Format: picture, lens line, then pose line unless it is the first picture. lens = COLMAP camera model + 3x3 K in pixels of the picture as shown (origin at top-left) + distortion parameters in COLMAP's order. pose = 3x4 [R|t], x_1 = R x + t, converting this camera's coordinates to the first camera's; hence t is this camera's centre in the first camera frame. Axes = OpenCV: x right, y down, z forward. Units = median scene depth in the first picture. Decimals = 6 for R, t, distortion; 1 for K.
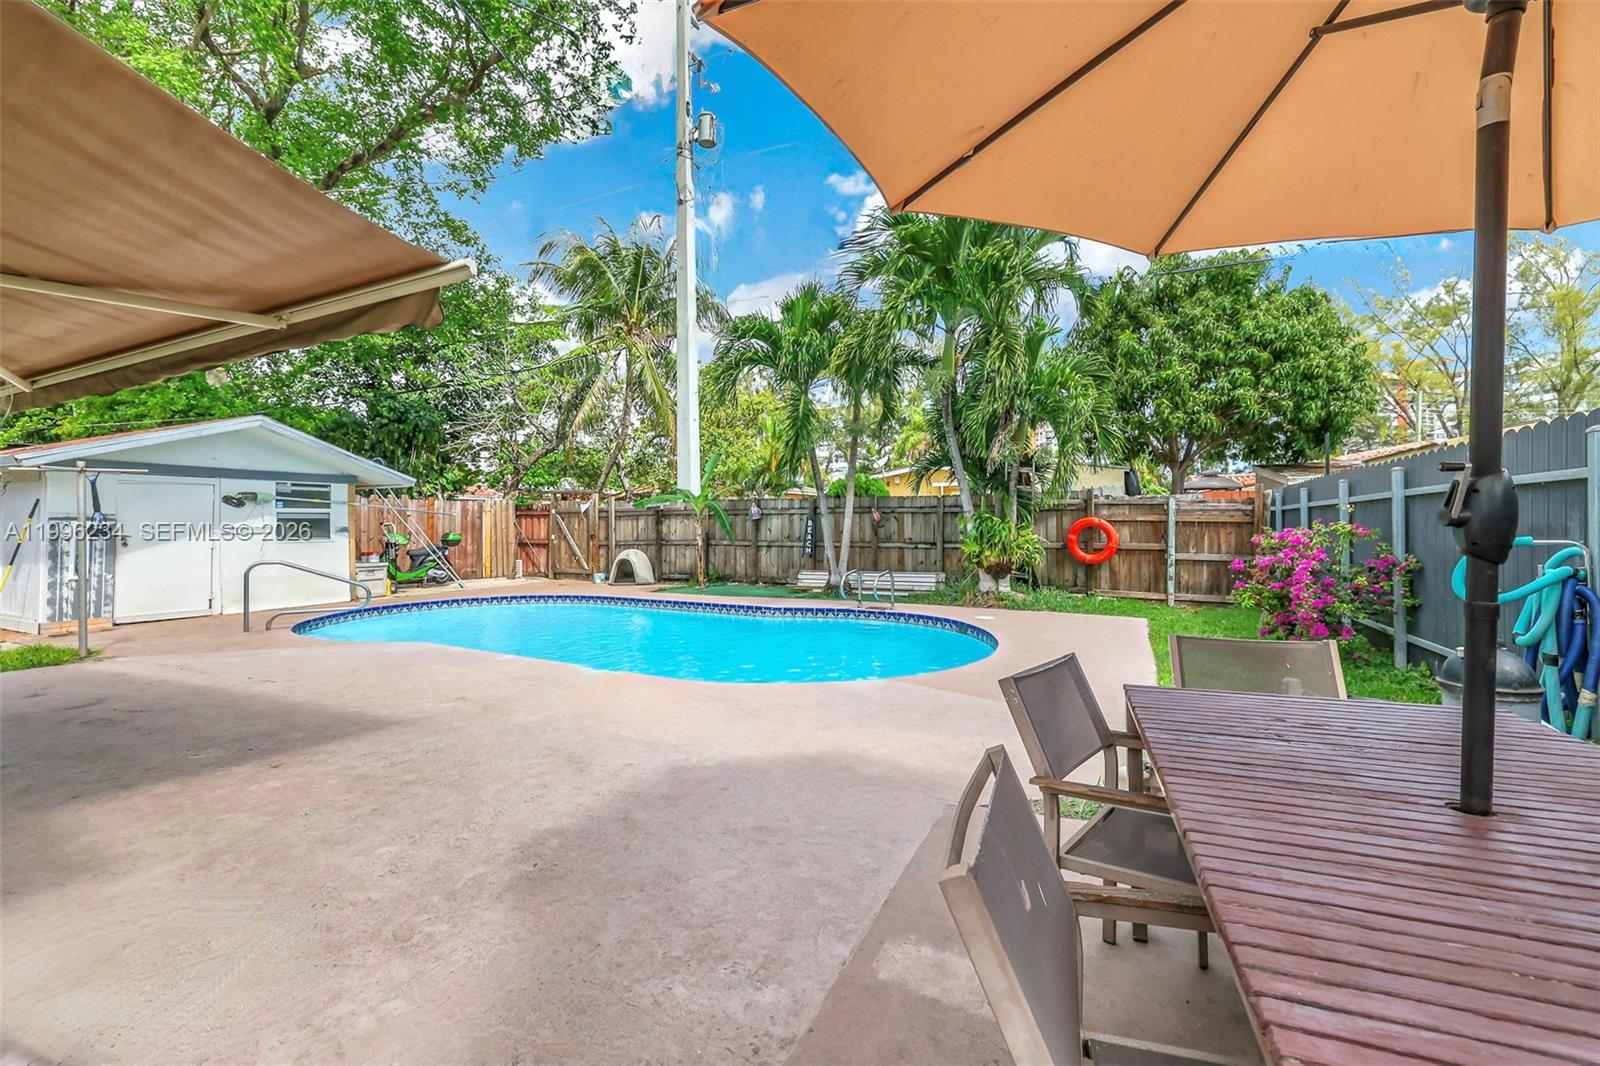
lens RADIAL K [[674.1, 0, 803.5], [0, 674.1, 521.6], [0, 0, 1]] dist [-0.002306, -0.000026]
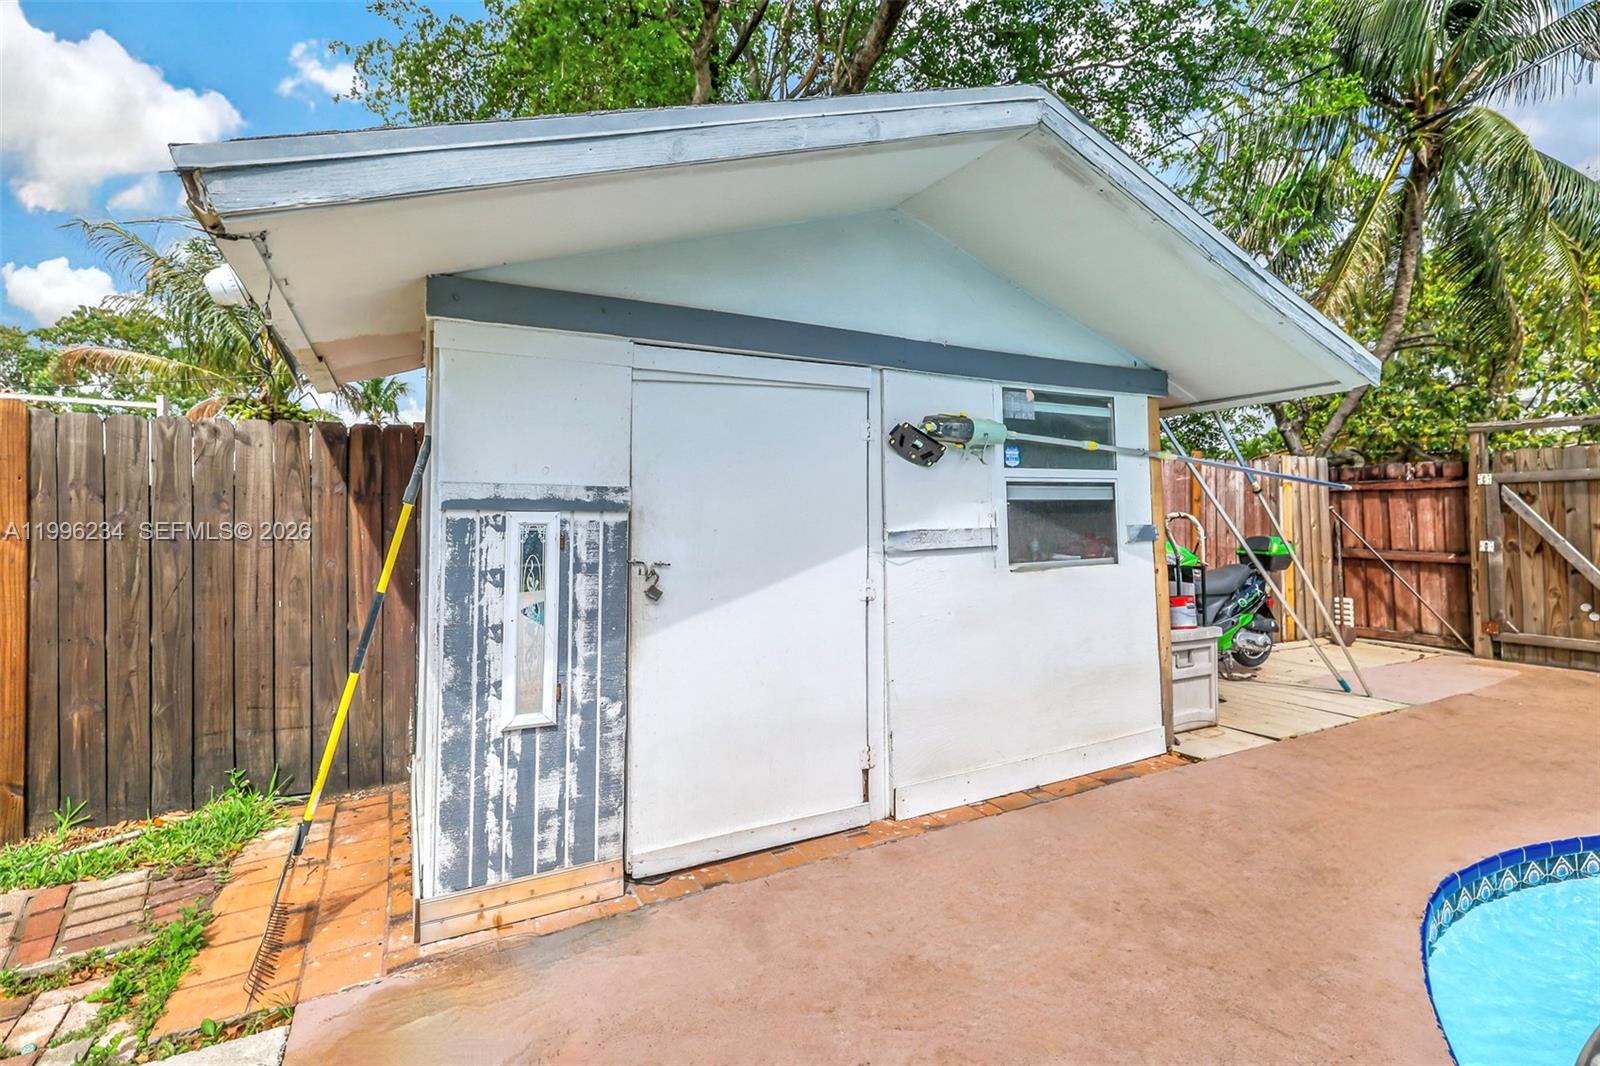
lens RADIAL K [[723.5, 0, 801.7], [0, 723.5, 498.8], [0, 0, 1]] dist [0.000075, -0.000212]
pose [[0.792636, -0.019408, -0.609386, -0.607920], [0.009517, 0.999765, -0.019461, 0.000198], [0.609621, 0.009626, 0.792635, 0.625779]]
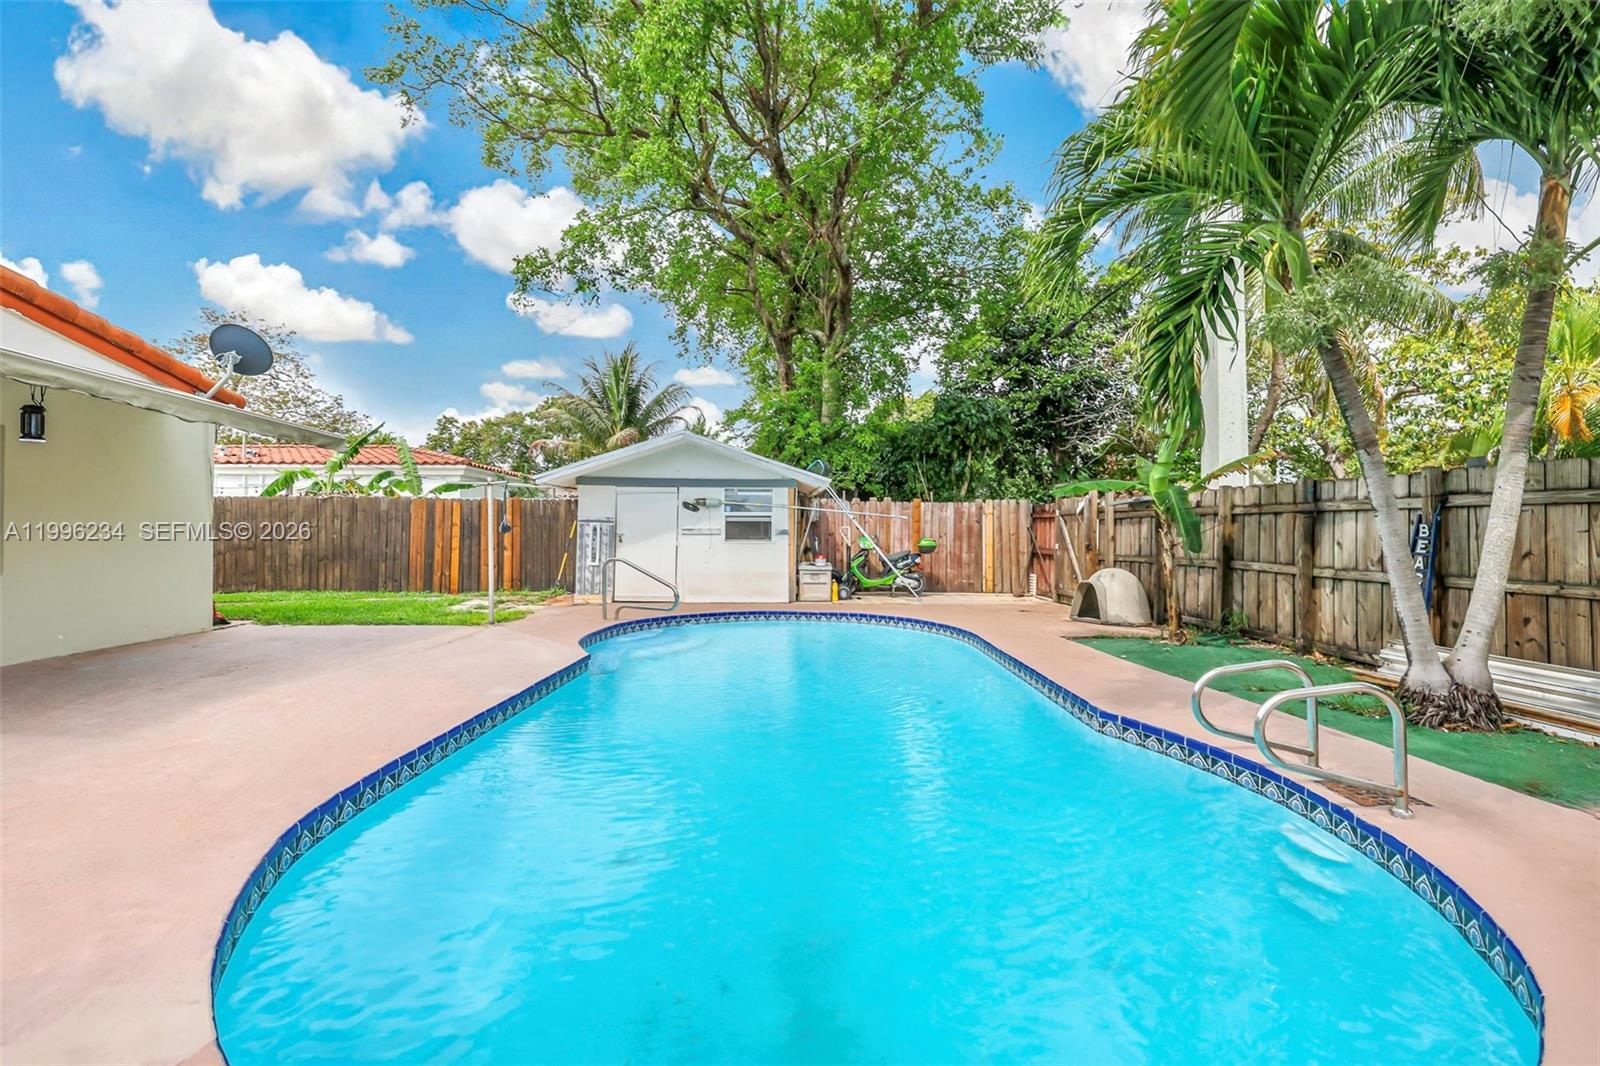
lens RADIAL K [[674.1, 0, 795.3], [0, 674.1, 521.7], [0, 0, 1]] dist [-0.002306, -0.000026]
pose [[0.458802, -0.002648, -0.888535, 0.245335], [-0.007481, 0.999949, -0.006843, 0.002547], [0.888507, 0.009787, 0.458759, 0.551719]]
